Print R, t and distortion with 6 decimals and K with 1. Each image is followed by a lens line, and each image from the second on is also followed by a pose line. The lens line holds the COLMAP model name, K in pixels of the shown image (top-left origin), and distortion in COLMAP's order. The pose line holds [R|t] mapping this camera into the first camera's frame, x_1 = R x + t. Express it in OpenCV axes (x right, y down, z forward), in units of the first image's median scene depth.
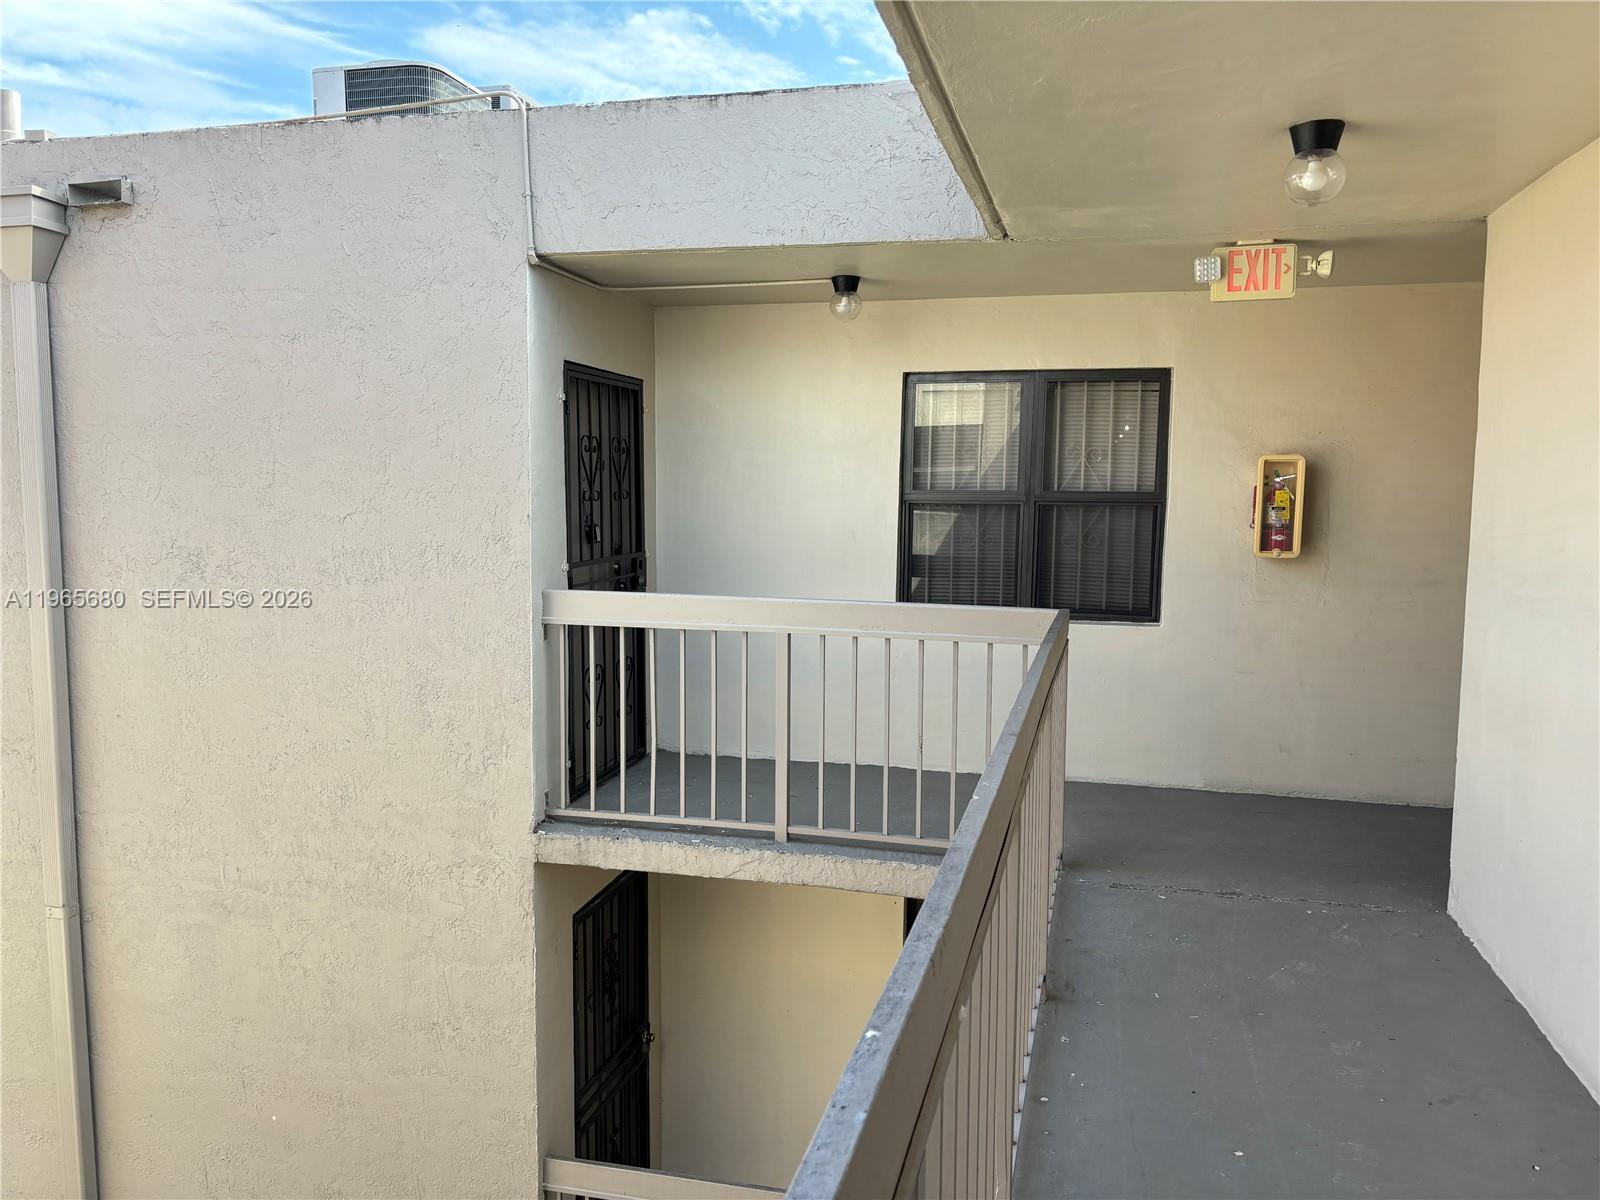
lens RADIAL K [[1226.8, 0, 797.4], [0, 1226.8, 590.6], [0, 0, 1]] dist [0.056663, -0.055357]
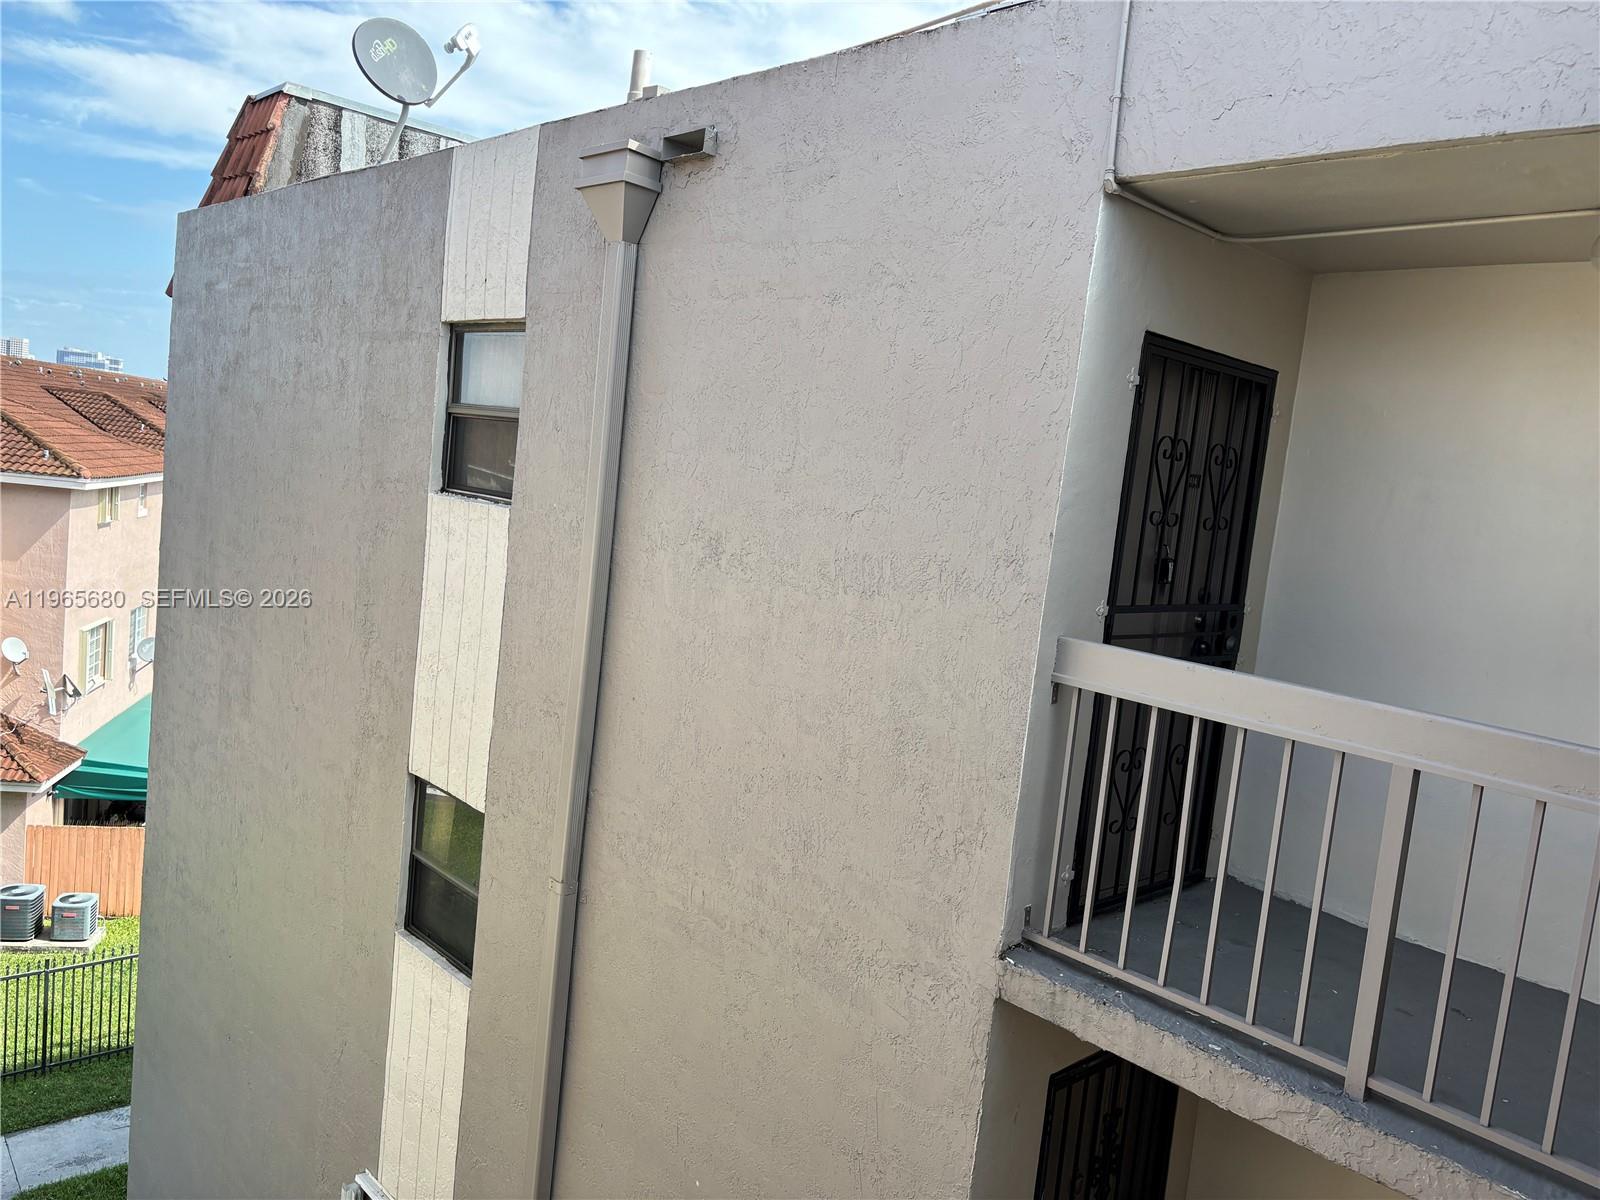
lens RADIAL K [[1226.8, 0, 797.4], [0, 1226.8, 590.6], [0, 0, 1]] dist [0.056663, -0.055357]
pose [[0.841491, 0.134619, -0.523231, 0.041923], [-0.146366, 0.989047, 0.019071, -0.018419], [0.520067, 0.060535, 0.851978, 0.283118]]
